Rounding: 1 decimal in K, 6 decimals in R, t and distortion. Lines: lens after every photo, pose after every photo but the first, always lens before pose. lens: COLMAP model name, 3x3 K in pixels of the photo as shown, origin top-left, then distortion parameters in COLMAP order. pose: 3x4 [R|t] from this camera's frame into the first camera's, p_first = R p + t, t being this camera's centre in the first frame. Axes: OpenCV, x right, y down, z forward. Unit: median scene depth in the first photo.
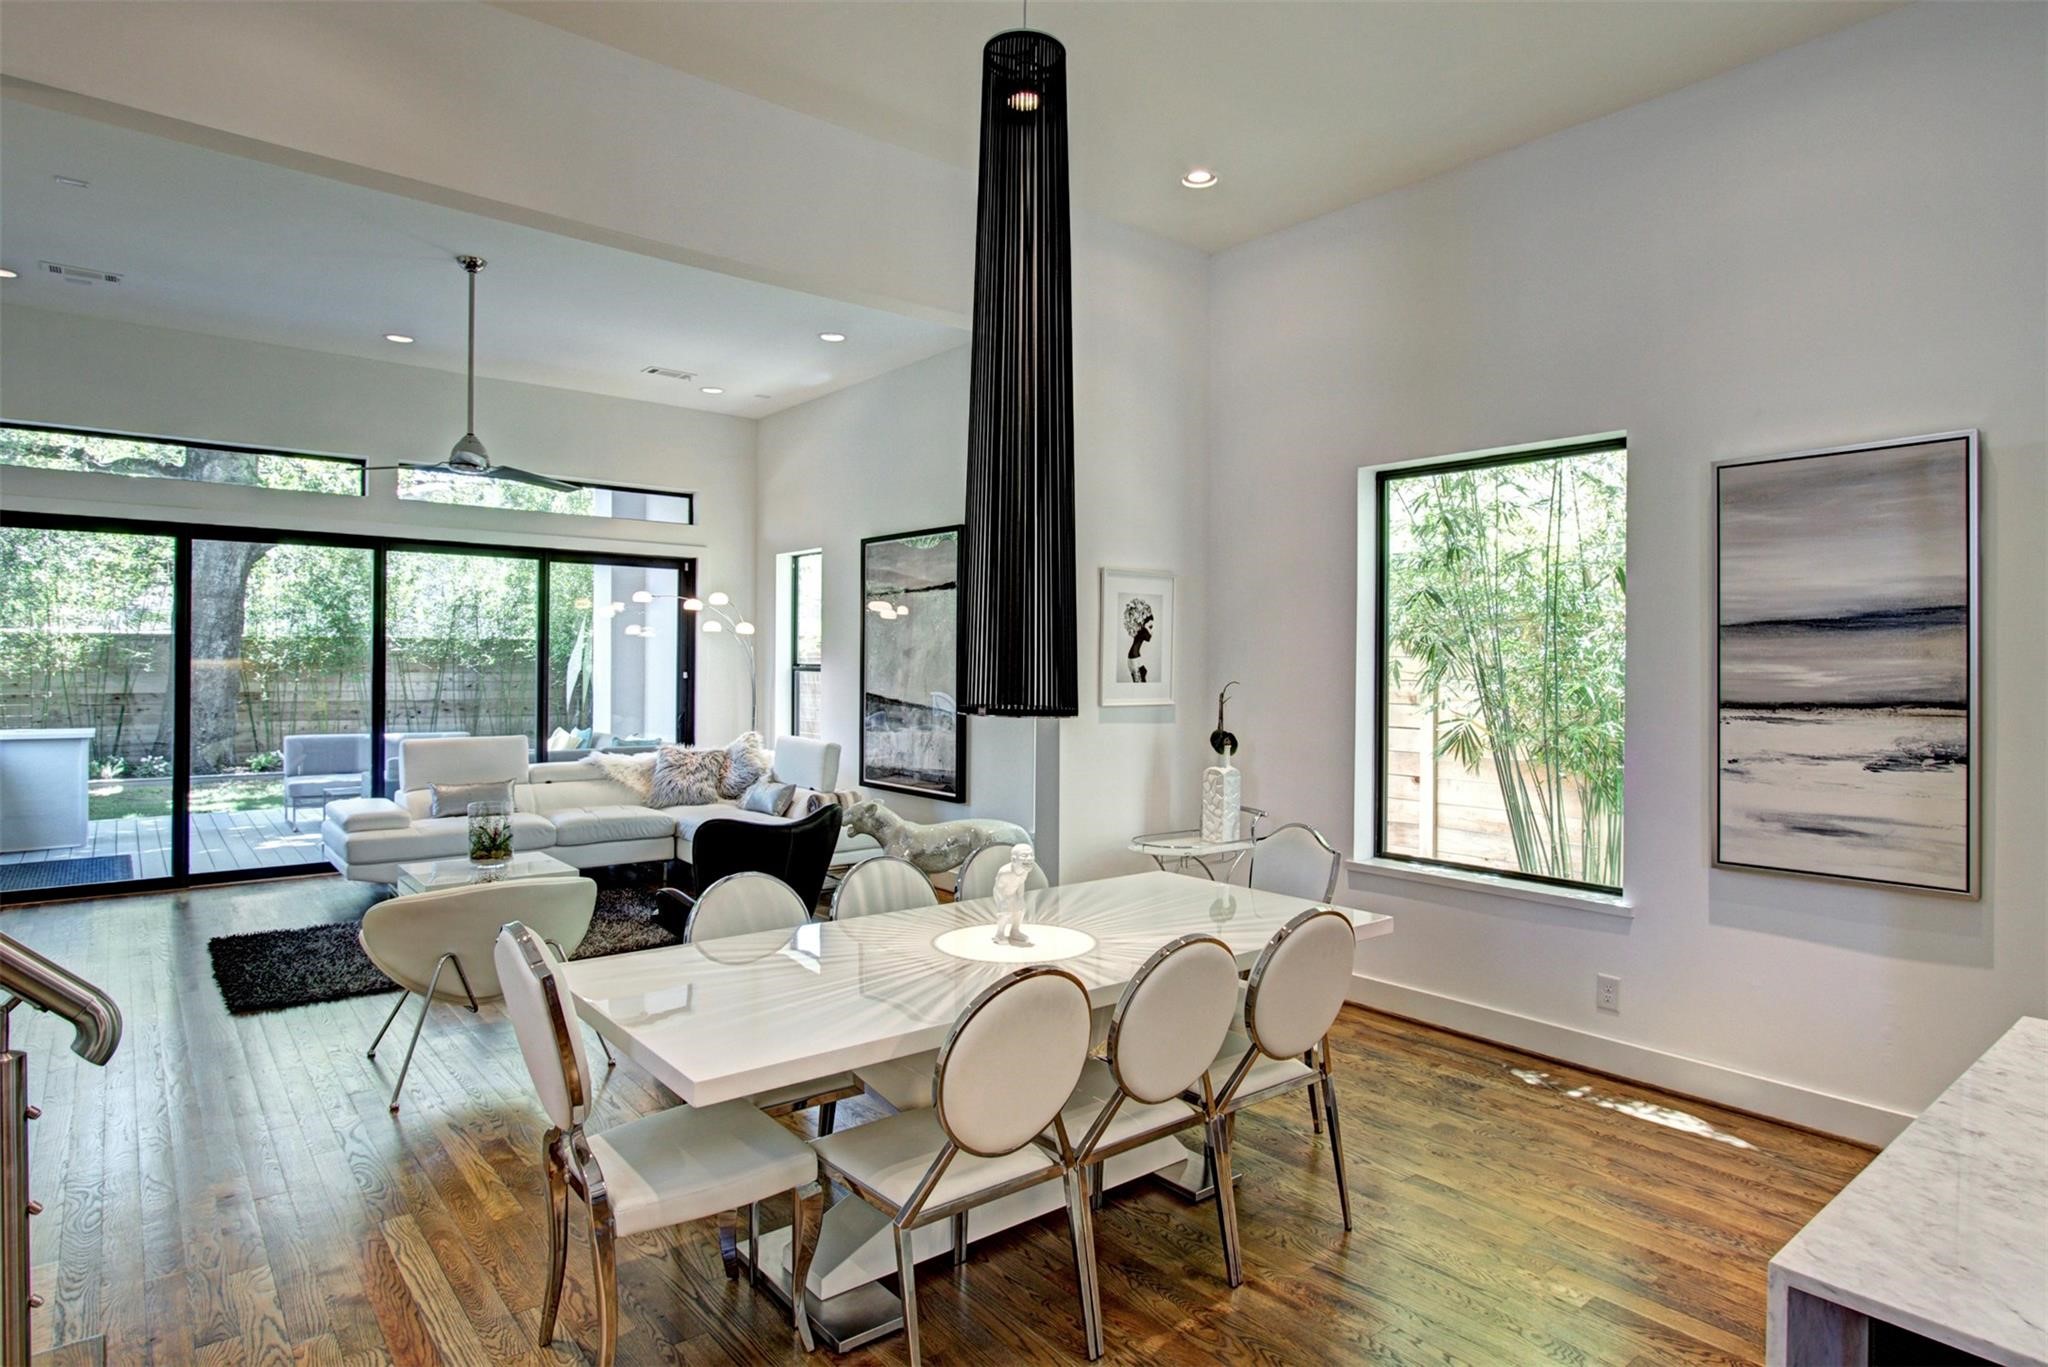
lens RADIAL K [[1115.9, 0, 1020.9], [0, 1115.9, 662.3], [0, 0, 1]] dist [-0.009451, 0.000967]
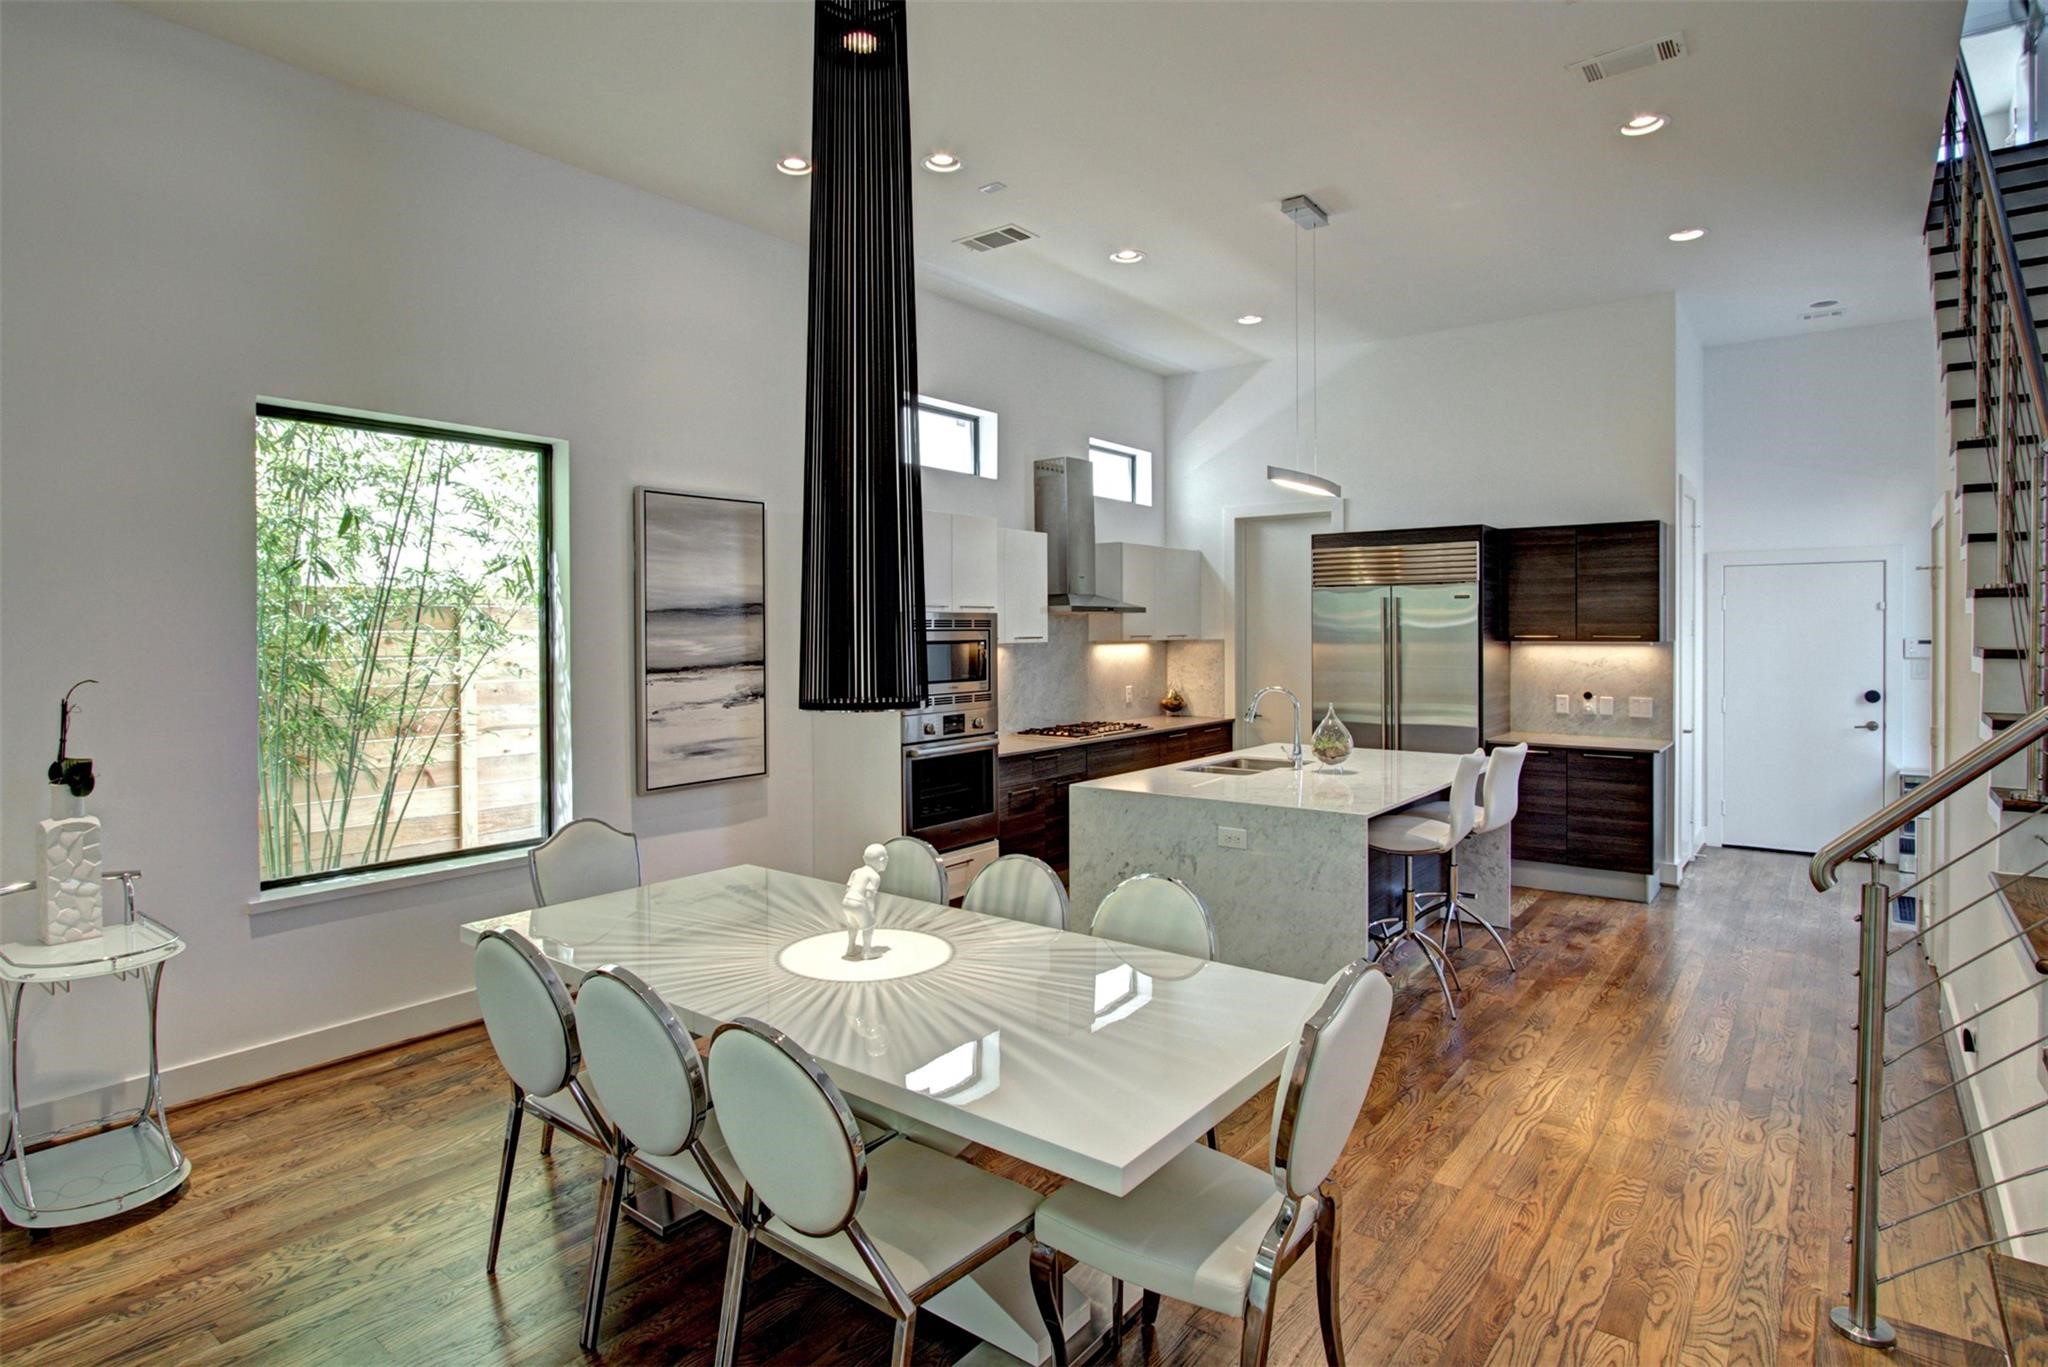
lens RADIAL K [[1073.8, 0, 1021.1], [0, 1073.8, 650.2], [0, 0, 1]] dist [-0.016100, 0.000555]
pose [[-0.223622, -0.026488, 0.974316, -0.334132], [0.001680, 0.999619, 0.027562, -0.009916], [-0.974674, 0.007800, -0.223493, 0.401141]]
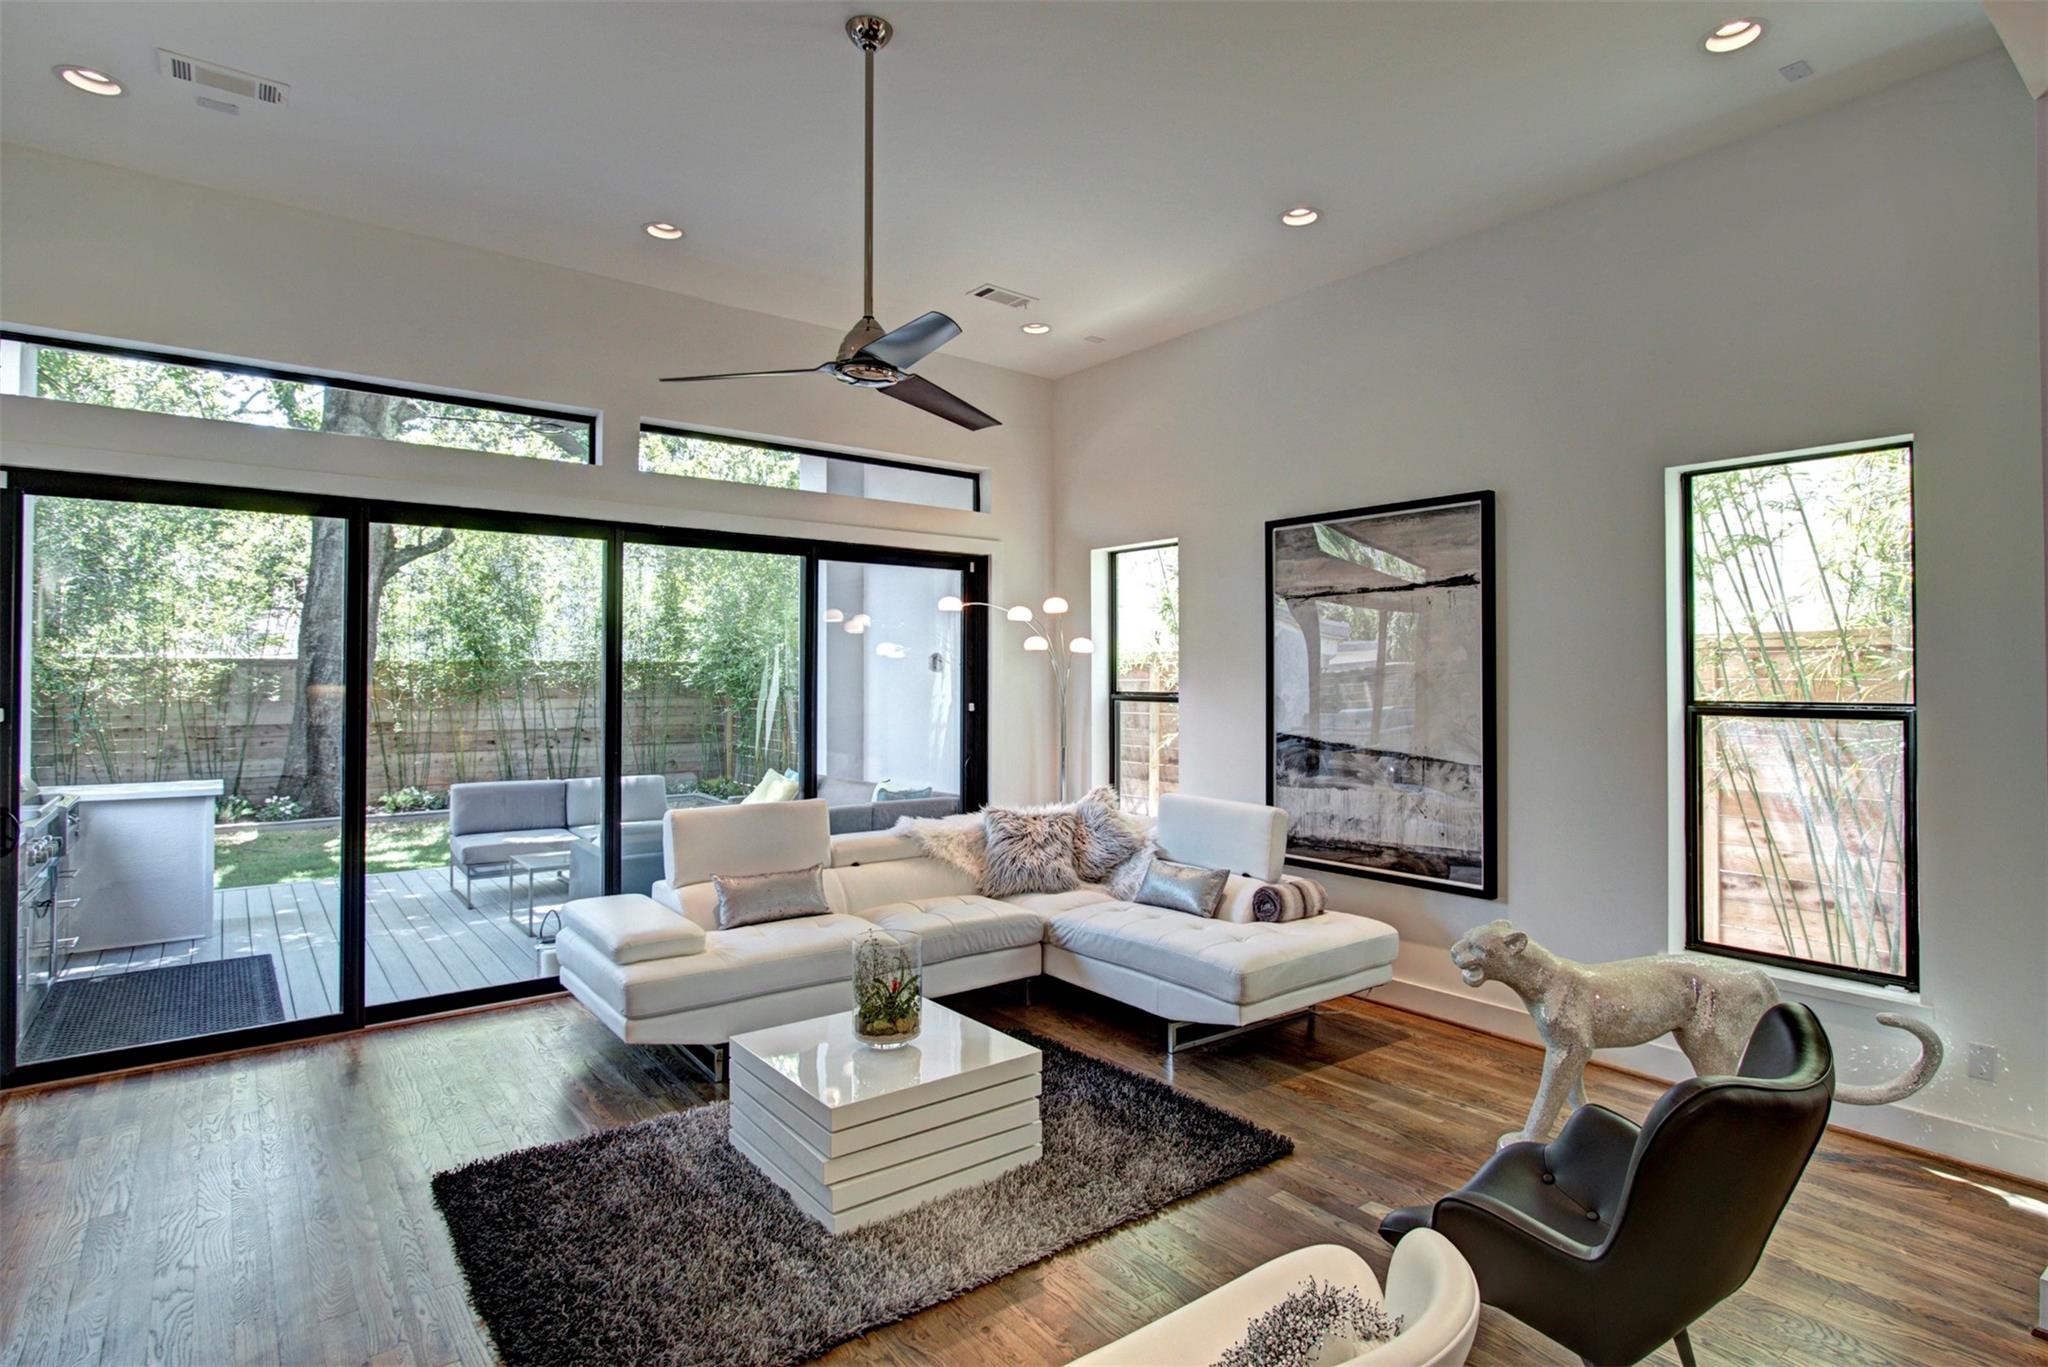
lens RADIAL K [[1039.0, 0, 1031.0], [0, 1039.0, 663.4], [0, 0, 1]] dist [-0.014020, 0.000757]
pose [[0.999776, -0.007383, -0.019842, -0.291533], [0.007081, 0.999859, -0.015225, -0.008972], [0.019951, 0.015081, 0.999687, 0.331443]]
